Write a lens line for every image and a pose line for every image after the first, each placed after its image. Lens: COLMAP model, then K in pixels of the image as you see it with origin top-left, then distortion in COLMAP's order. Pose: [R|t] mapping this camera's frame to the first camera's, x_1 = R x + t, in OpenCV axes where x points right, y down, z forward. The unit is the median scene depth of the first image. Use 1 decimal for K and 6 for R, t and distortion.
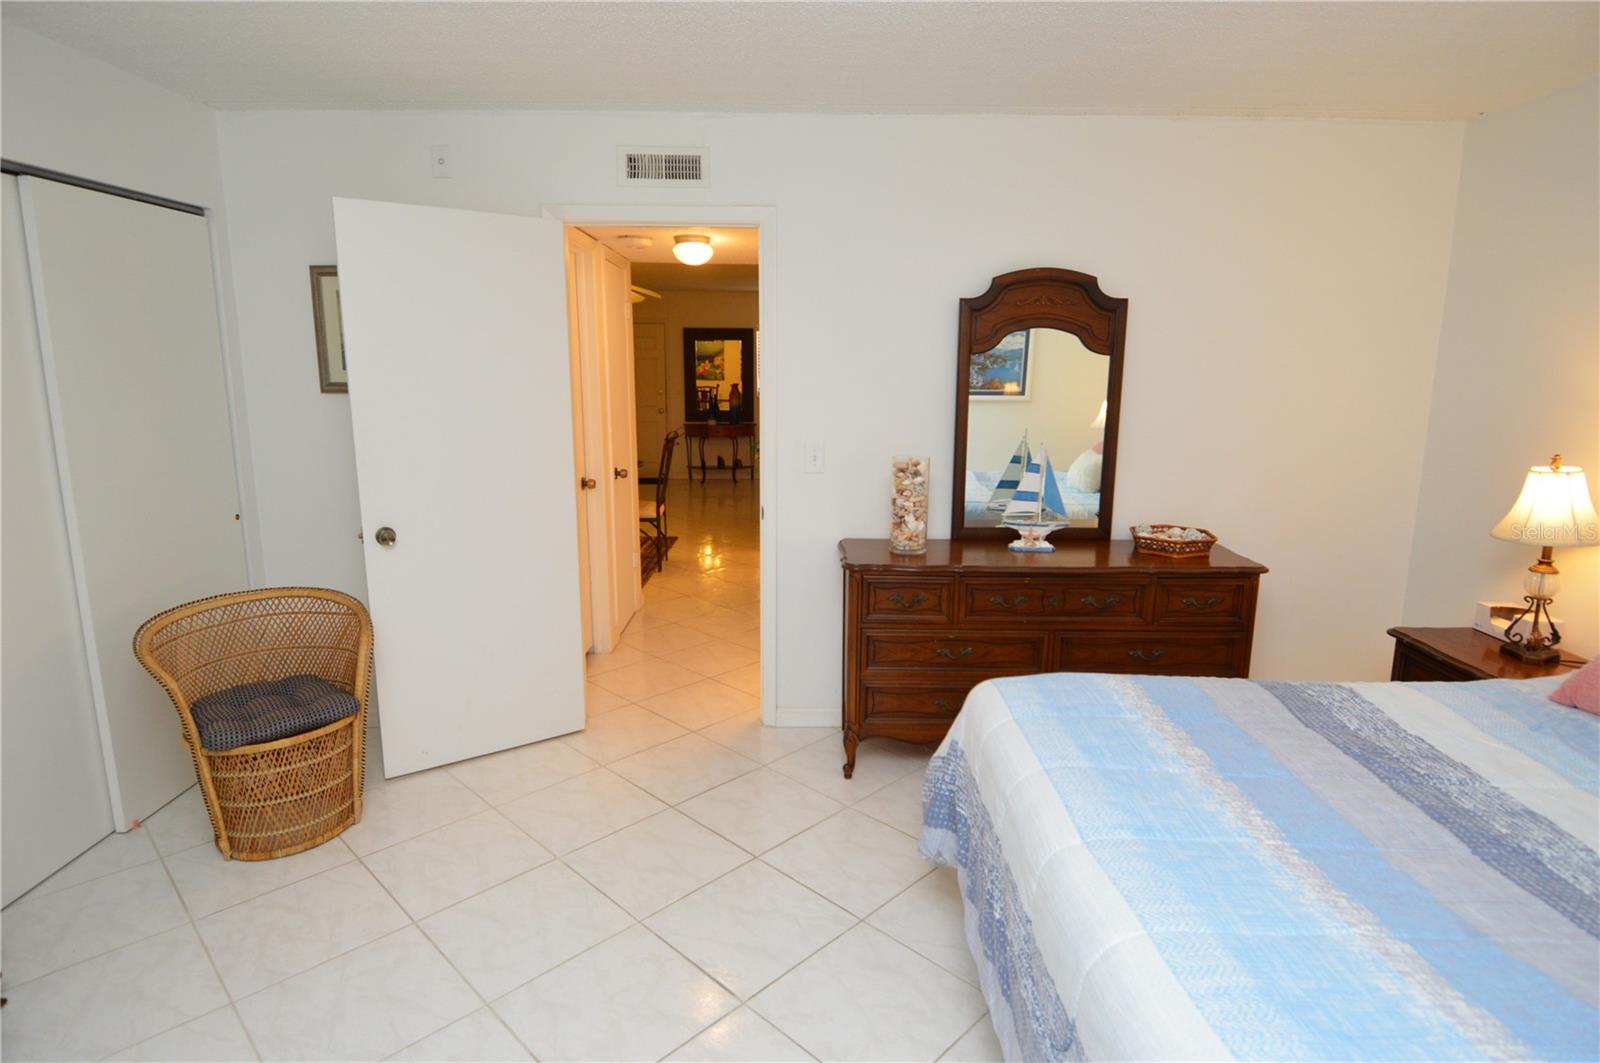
lens RADIAL K [[855.9, 0, 811.5], [0, 855.9, 523.3], [0, 0, 1]] dist [0.028120, -0.035115]
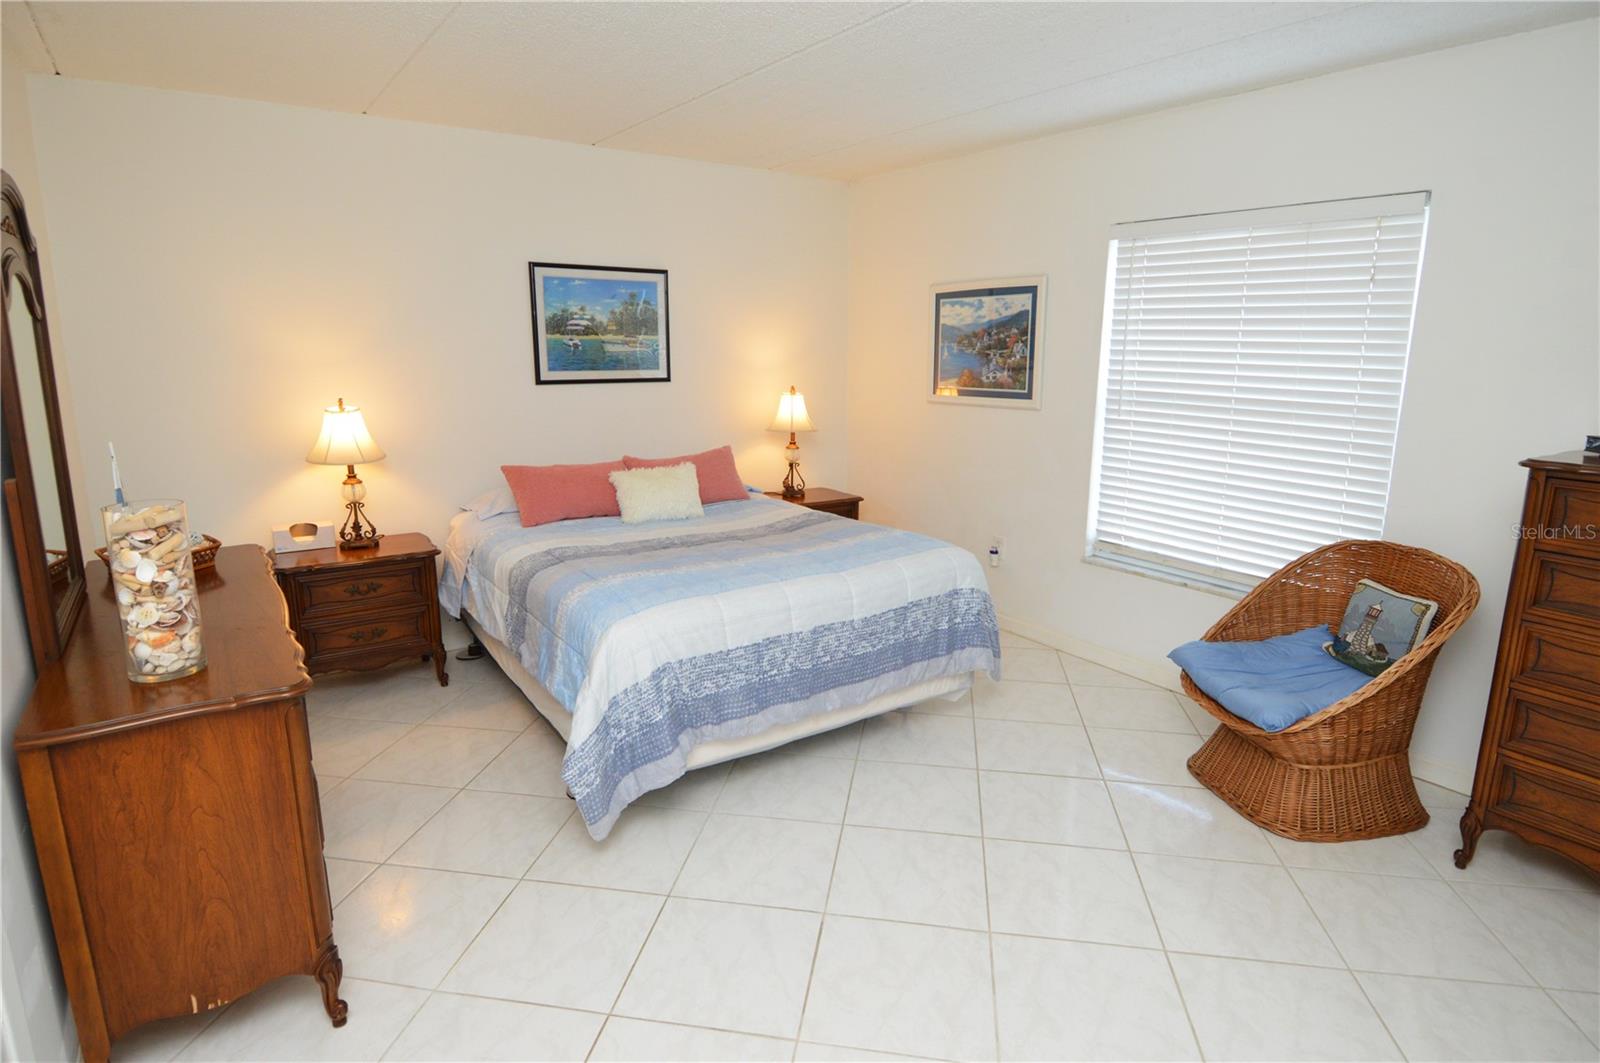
lens RADIAL K [[846.4, 0, 799.7], [0, 846.4, 519.9], [0, 0, 1]] dist [0.014654, -0.026638]
pose [[-0.568945, -0.179085, 0.802639, -0.551061], [0.141802, 0.940019, 0.310253, -0.174346], [-0.810058, 0.290333, -0.509425, 0.929718]]
